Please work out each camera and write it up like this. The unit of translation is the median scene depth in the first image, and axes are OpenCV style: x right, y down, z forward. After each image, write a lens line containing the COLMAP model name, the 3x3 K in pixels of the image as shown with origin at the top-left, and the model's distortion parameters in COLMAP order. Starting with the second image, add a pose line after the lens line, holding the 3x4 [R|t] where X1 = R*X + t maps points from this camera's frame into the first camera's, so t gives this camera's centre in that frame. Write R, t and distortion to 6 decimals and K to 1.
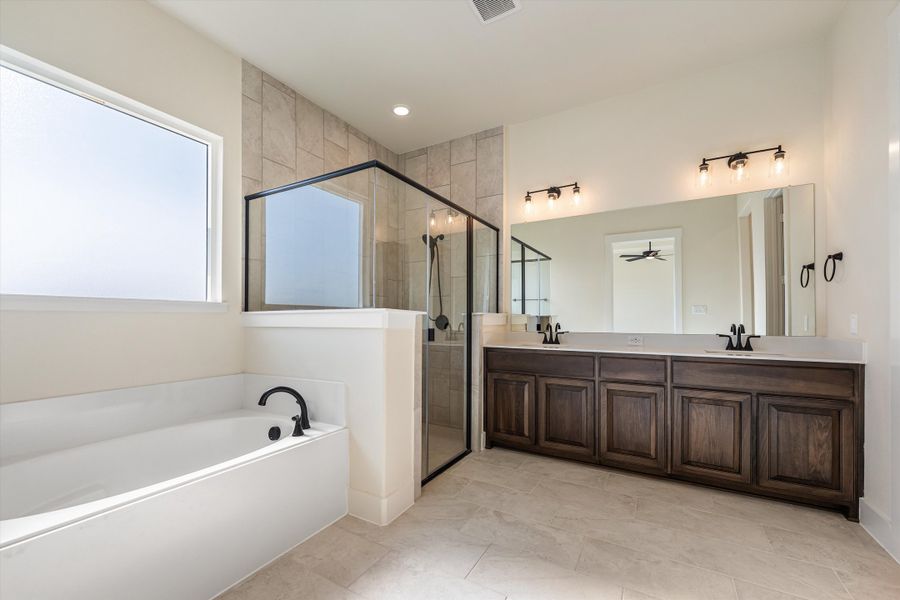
lens RADIAL K [[368.1, 0, 446.0], [0, 368.1, 295.7], [0, 0, 1]] dist [-0.000538, -0.000514]
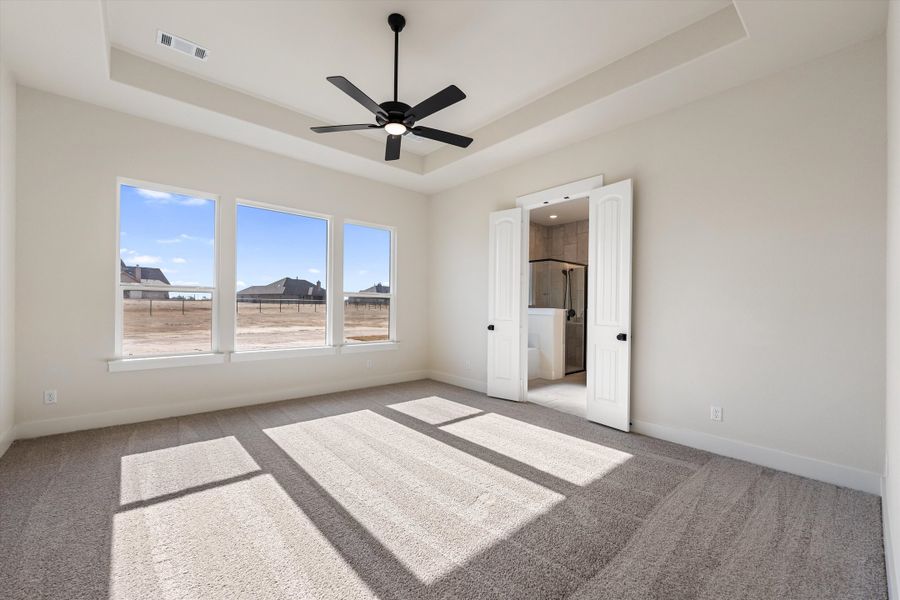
lens RADIAL K [[368.1, 0, 446.0], [0, 368.1, 295.7], [0, 0, 1]] dist [-0.000538, -0.000514]
pose [[0.949652, 0.007533, -0.313215, -0.047800], [-0.000013, 0.999712, 0.024003, -0.098731], [0.313306, -0.022790, 0.949379, -1.568991]]
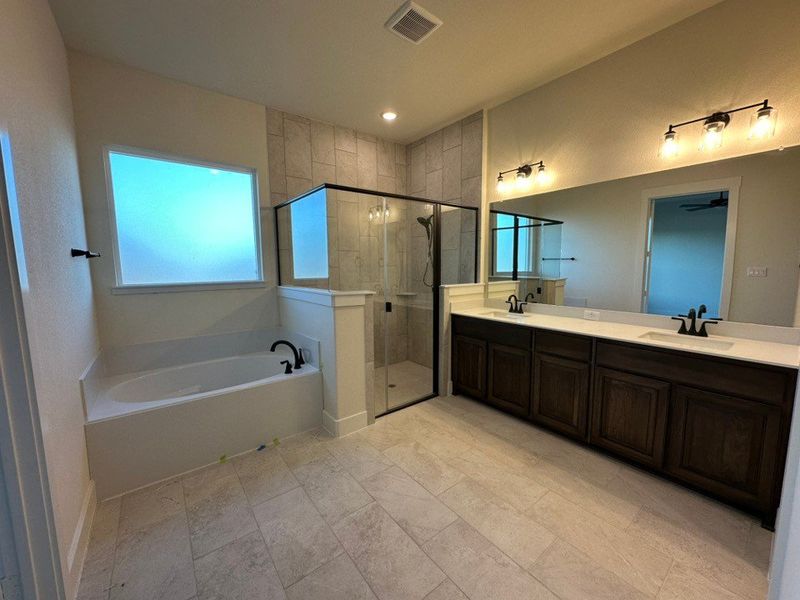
lens RADIAL K [[323.1, 0, 399.8], [0, 323.1, 280.8], [0, 0, 1]] dist [-0.003498, -0.000170]
pose [[0.927900, 0.010597, -0.372678, 0.376065], [0.032365, 0.993533, 0.108836, -0.096972], [0.371421, -0.113050, 0.921556, -0.025899]]
